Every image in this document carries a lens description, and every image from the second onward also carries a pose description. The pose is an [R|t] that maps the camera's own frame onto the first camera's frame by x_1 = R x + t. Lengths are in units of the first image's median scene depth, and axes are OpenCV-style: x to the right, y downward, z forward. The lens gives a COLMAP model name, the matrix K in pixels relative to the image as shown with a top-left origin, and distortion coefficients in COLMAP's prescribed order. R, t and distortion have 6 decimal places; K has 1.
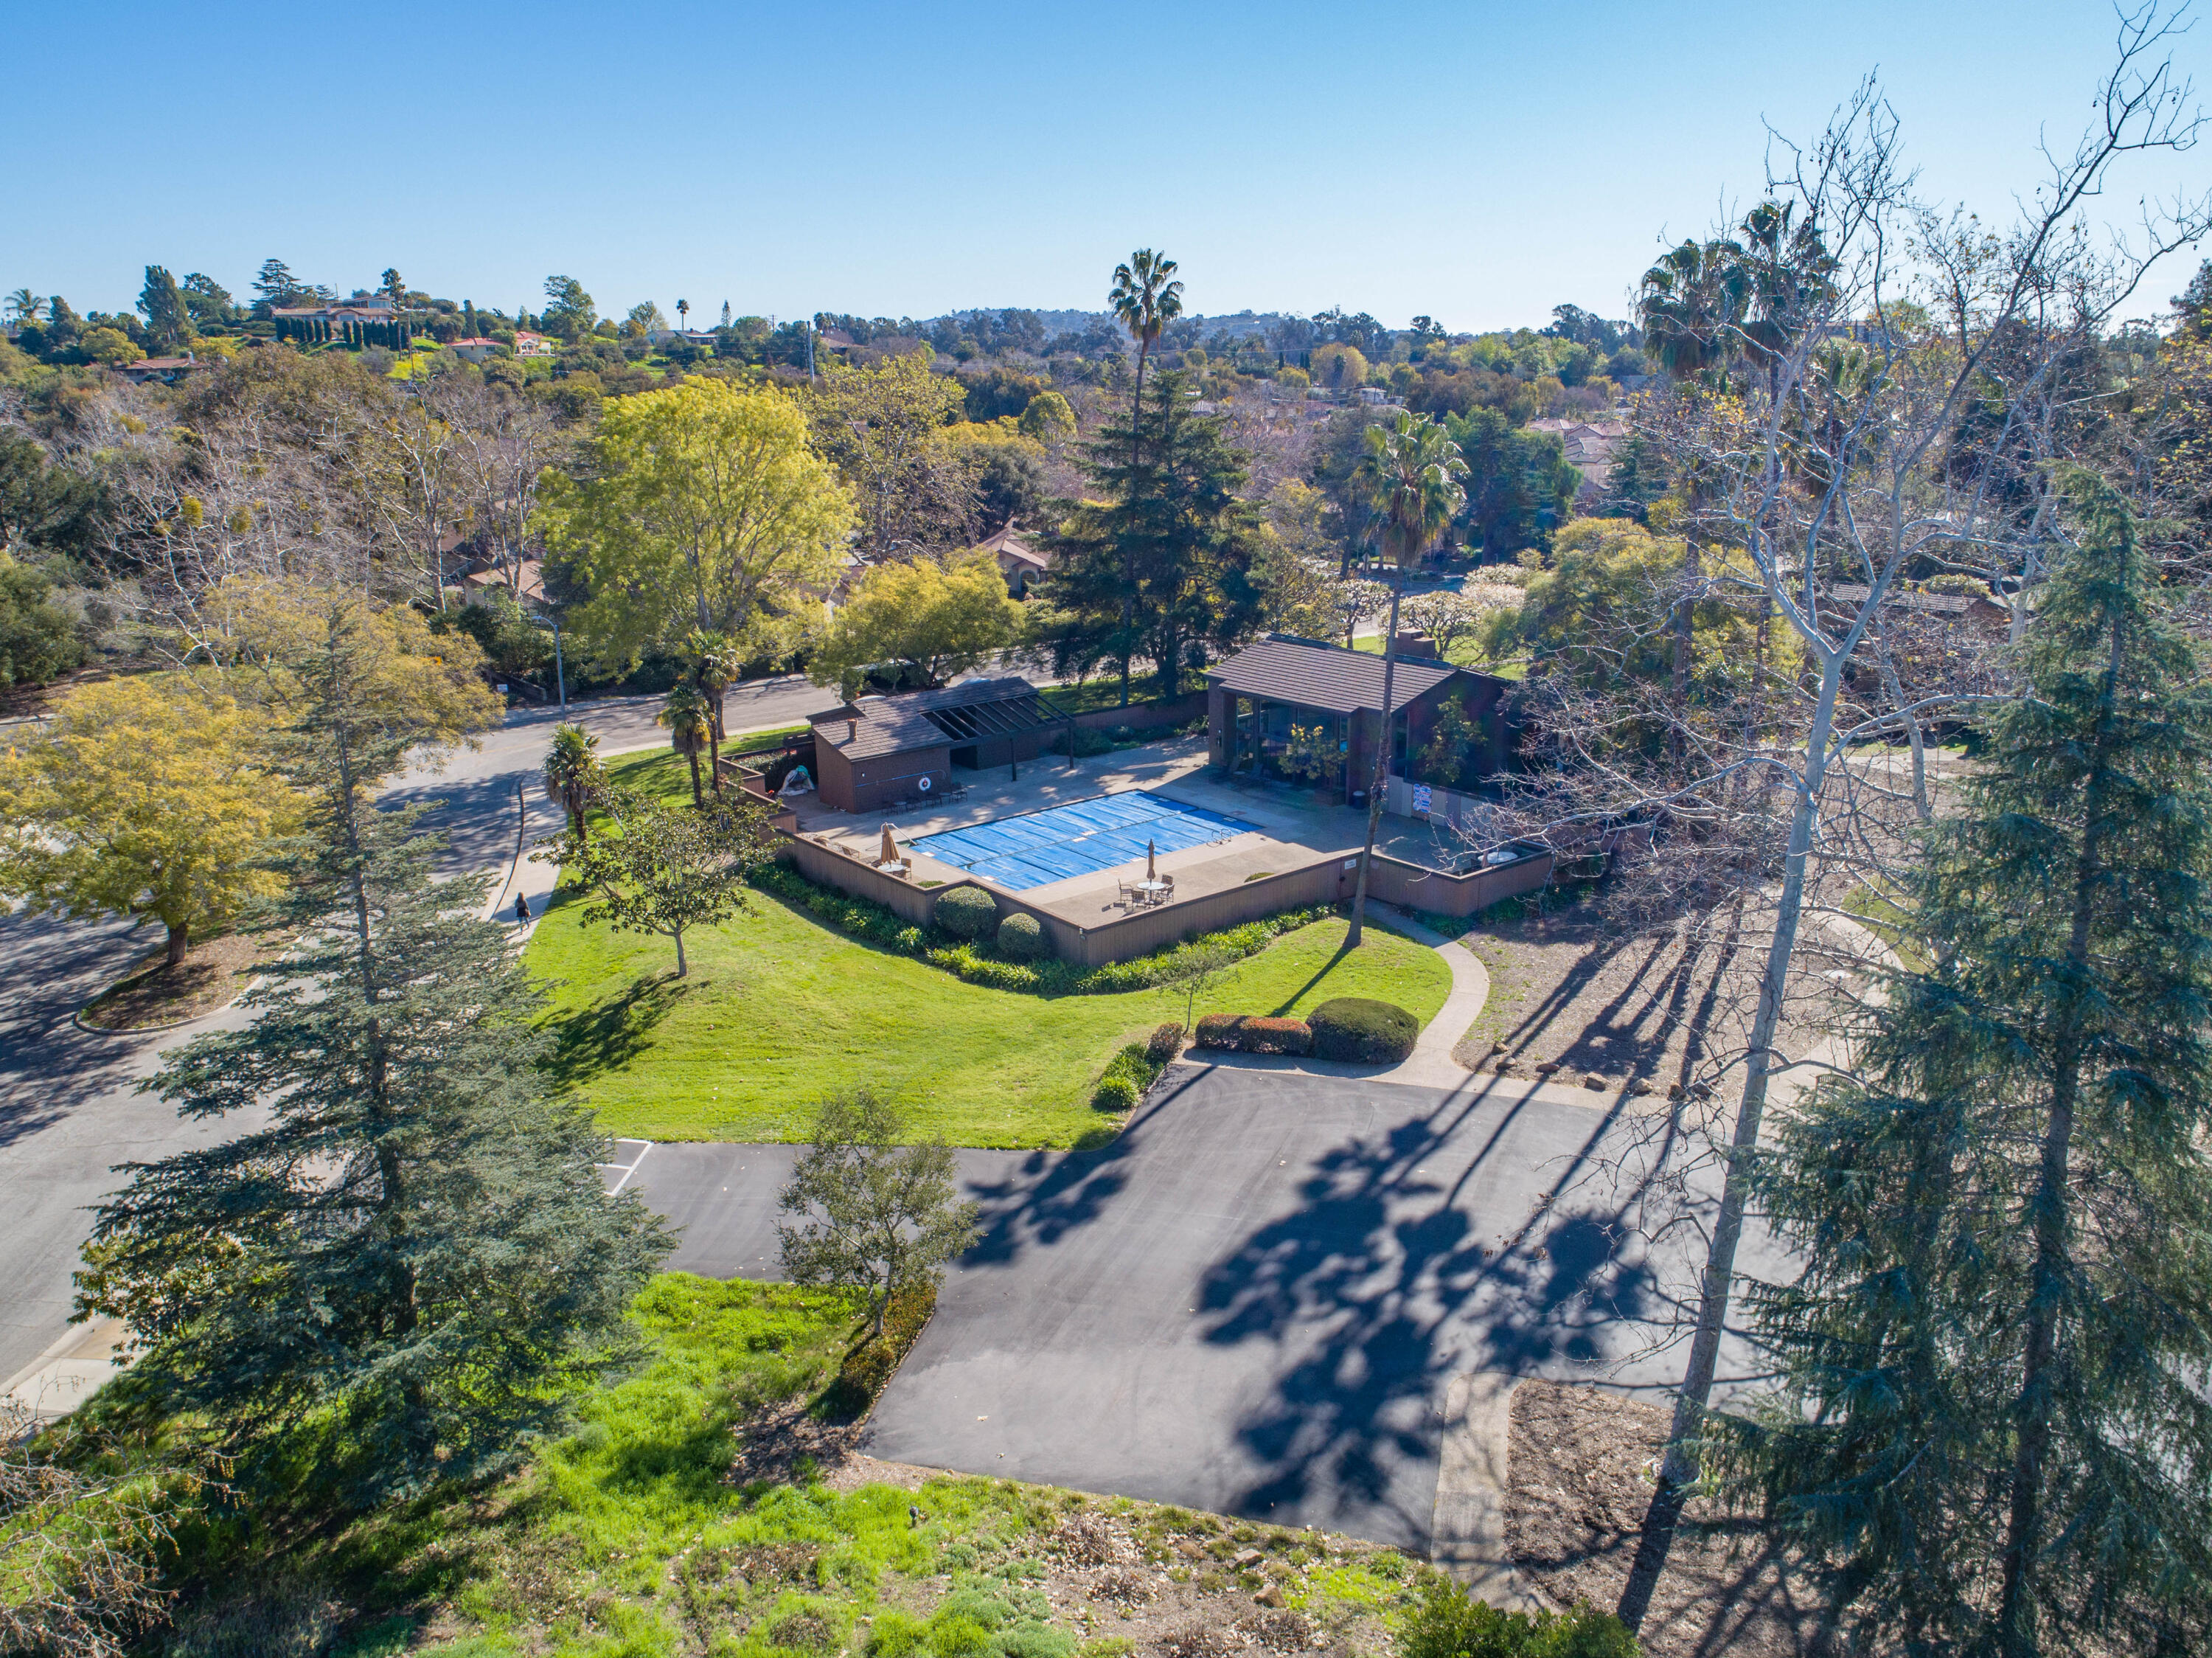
lens RADIAL K [[1712.7, 0, 1106.0], [0, 1712.7, 829.0], [0, 0, 1]] dist [-0.013725, -0.006444]
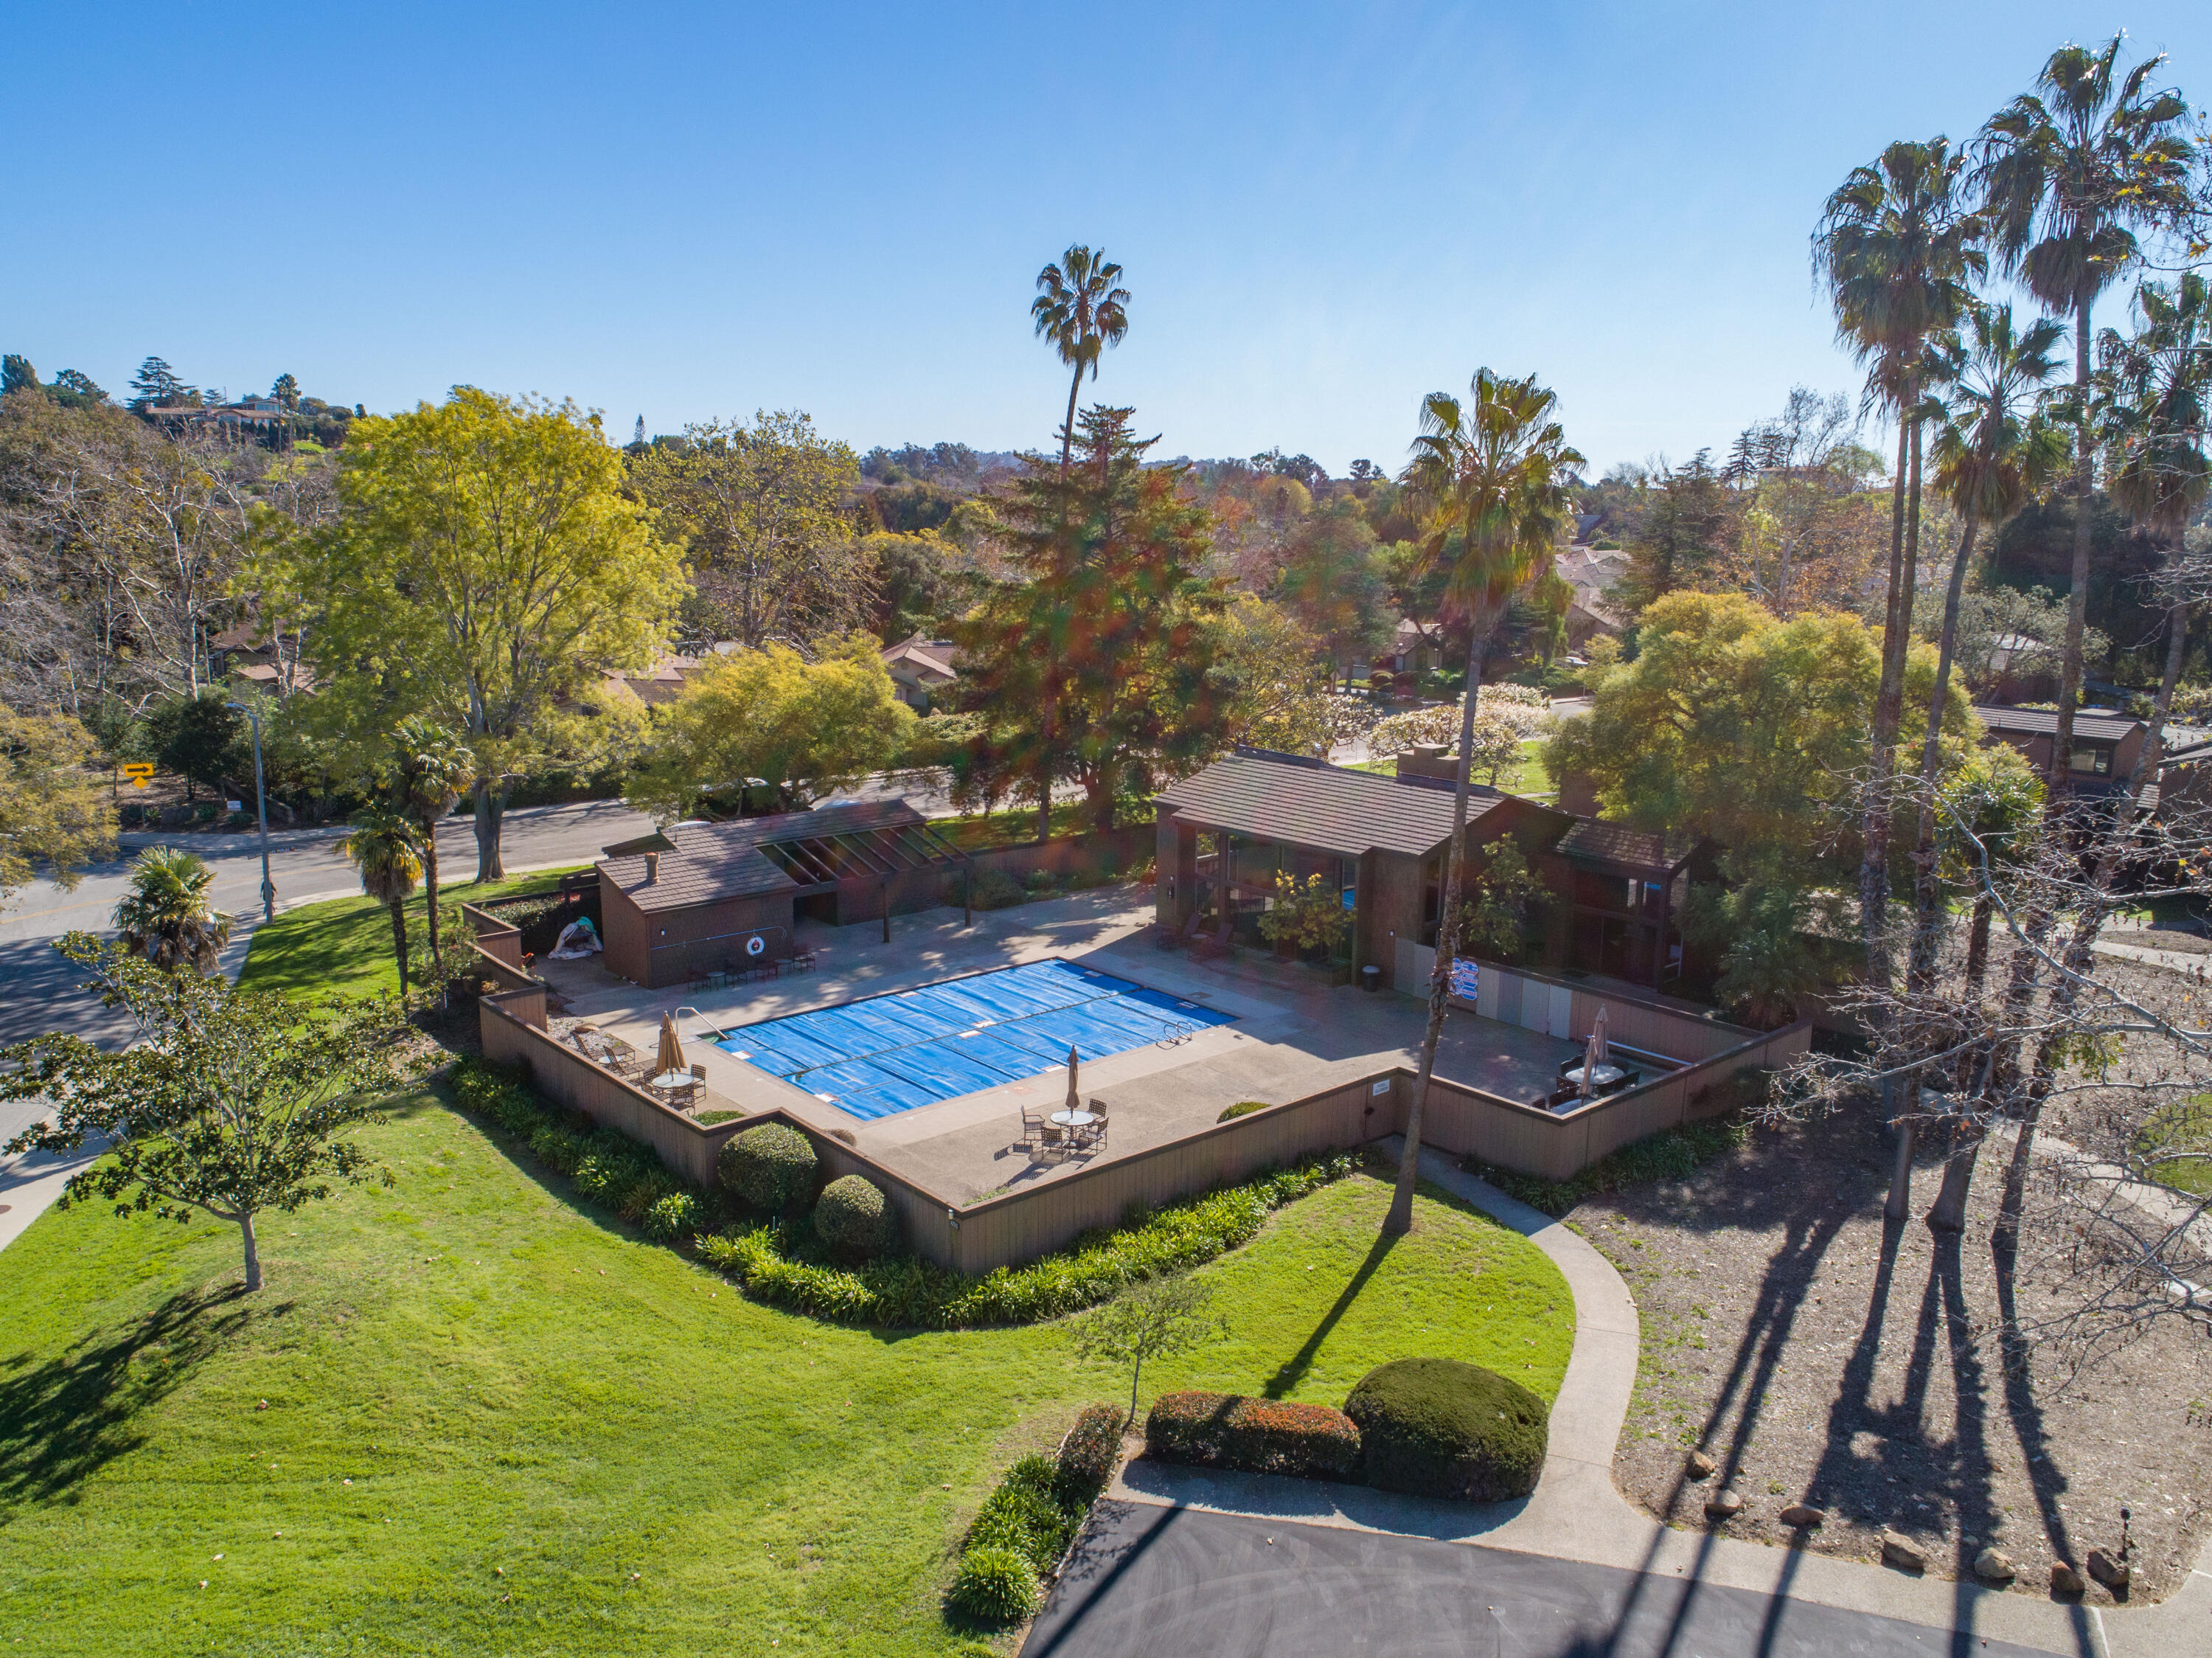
lens RADIAL K [[1751.6, 0, 1115.1], [0, 1751.6, 808.7], [0, 0, 1]] dist [-0.011794, -0.001933]
pose [[0.998830, 0.017815, 0.044949, 0.009343], [-0.013483, 0.995394, -0.094914, -0.017302], [-0.046433, 0.094197, 0.994470, 0.289768]]
